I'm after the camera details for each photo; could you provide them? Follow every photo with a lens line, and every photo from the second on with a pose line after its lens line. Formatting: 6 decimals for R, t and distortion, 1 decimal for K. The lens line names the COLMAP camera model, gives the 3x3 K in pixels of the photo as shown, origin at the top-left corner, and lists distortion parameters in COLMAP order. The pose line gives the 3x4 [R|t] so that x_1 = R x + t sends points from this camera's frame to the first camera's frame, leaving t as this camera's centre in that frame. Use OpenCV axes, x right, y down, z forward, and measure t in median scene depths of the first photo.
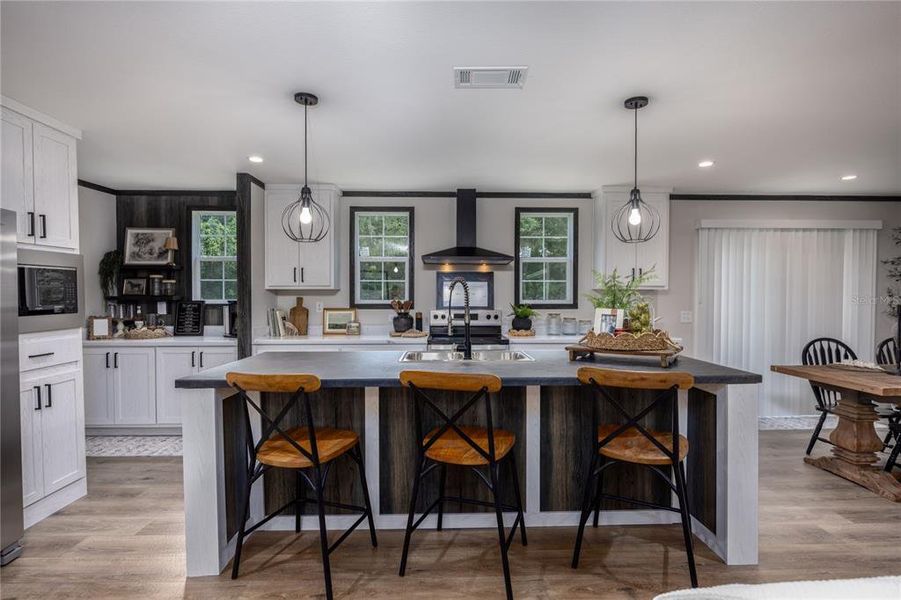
lens RADIAL K [[439.0, 0, 450.3], [0, 439.0, 301.9], [0, 0, 1]] dist [-0.007404, -0.000593]
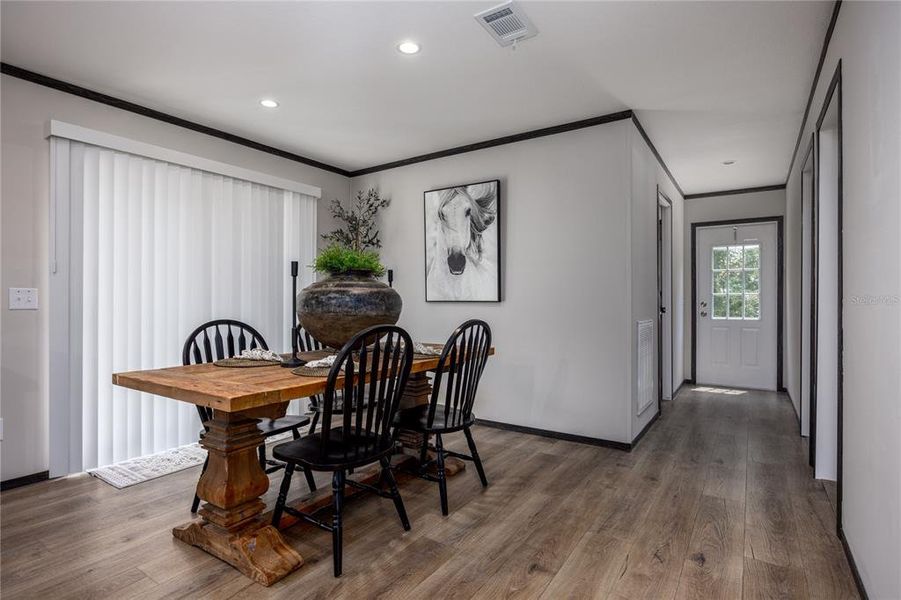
lens RADIAL K [[453.1, 0, 450.5], [0, 453.1, 300.0], [0, 0, 1]] dist [-0.004593, -0.000568]
pose [[0.576648, 0.002255, 0.816990, 0.407619], [0.012033, 0.999864, -0.011253, 0.052332], [-0.816904, 0.016320, 0.576543, 0.272250]]
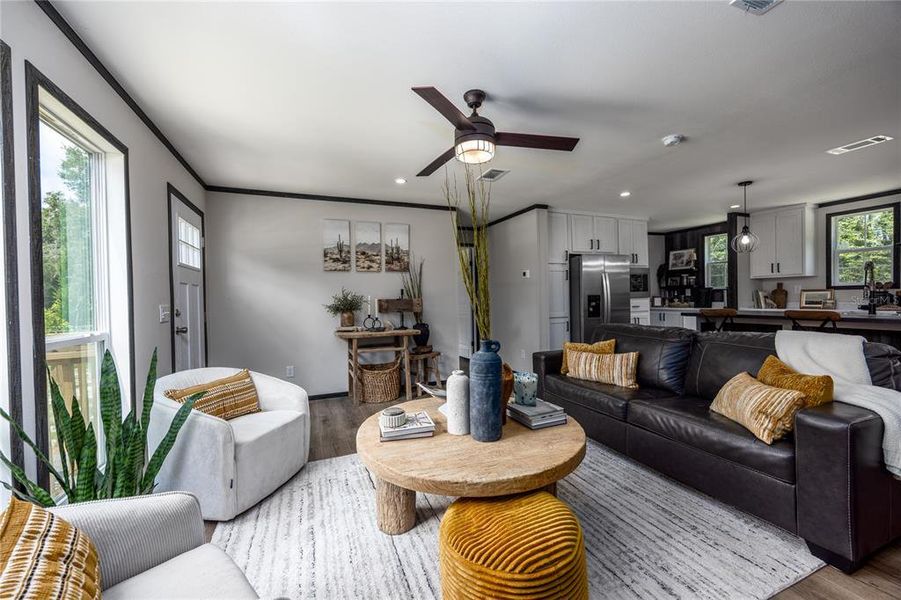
lens RADIAL K [[358.6, 0, 449.4], [0, 358.6, 301.0], [0, 0, 1]] dist [0.007241, 0.000053]
pose [[0.351992, 0.000916, -0.936003, 0.413622], [0.003809, 0.999990, 0.002411, 0.044377], [0.935995, -0.004414, 0.351985, -0.484394]]
